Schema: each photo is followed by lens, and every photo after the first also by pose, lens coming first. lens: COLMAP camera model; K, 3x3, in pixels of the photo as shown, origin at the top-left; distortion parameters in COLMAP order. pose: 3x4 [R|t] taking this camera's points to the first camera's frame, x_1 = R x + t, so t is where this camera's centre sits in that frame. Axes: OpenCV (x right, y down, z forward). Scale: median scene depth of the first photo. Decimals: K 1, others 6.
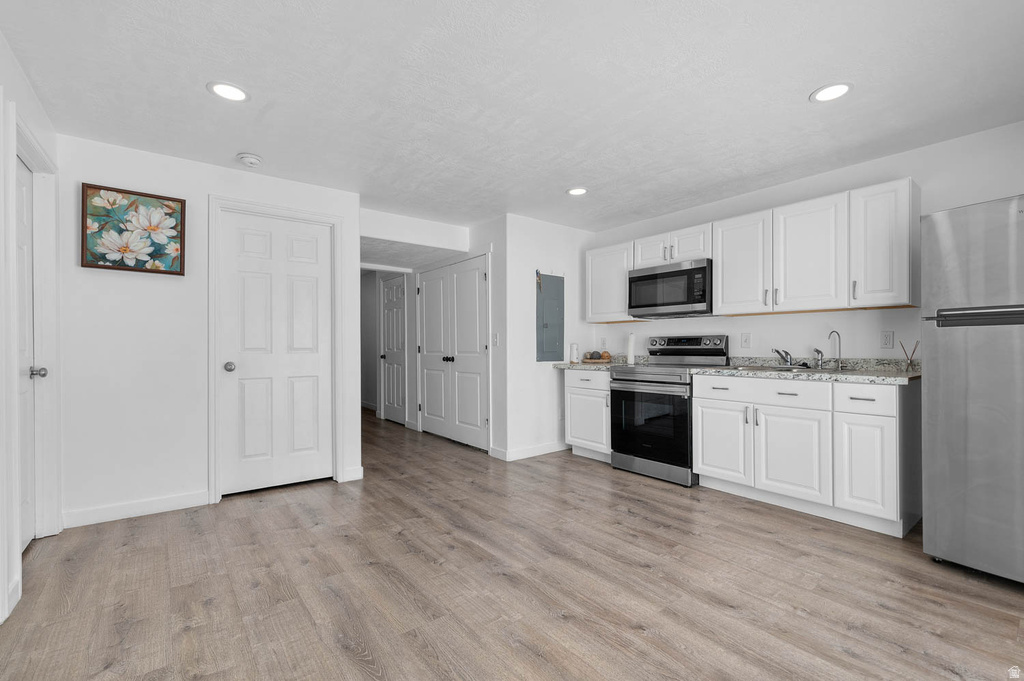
lens RADIAL K [[435.0, 0, 519.5], [0, 435.0, 345.6], [0, 0, 1]] dist [0.001563, 0.000710]
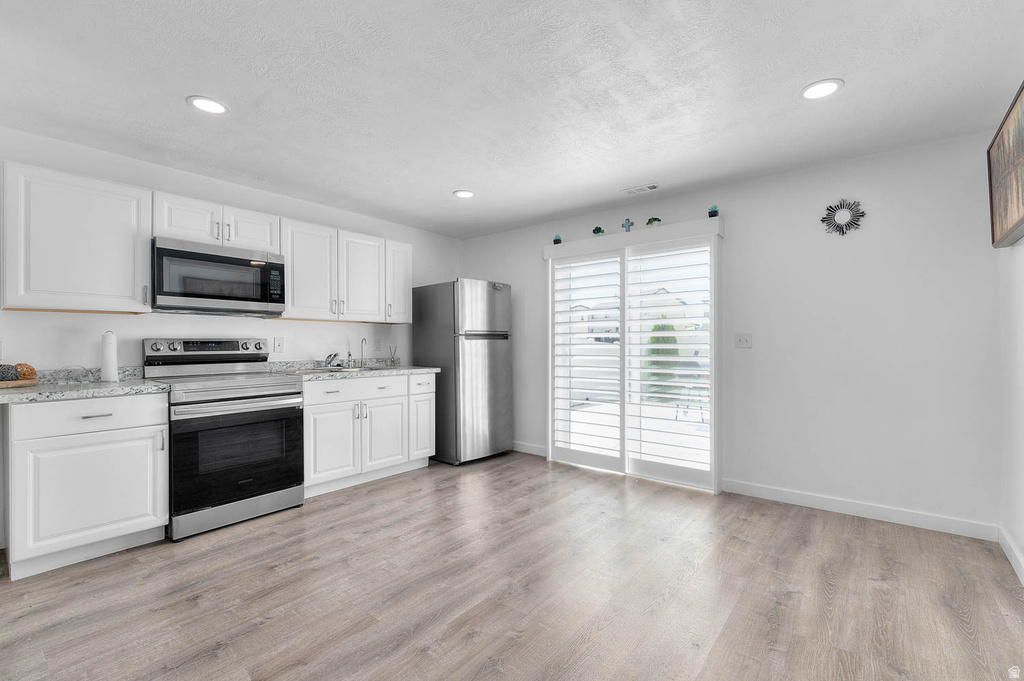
lens RADIAL K [[435.0, 0, 519.5], [0, 435.0, 345.6], [0, 0, 1]] dist [0.001563, 0.000710]
pose [[-0.192904, 0.000774, 0.981217, -0.651197], [0.000735, 1.000000, -0.000645, -0.010173], [-0.981217, 0.000597, -0.192904, 0.787452]]
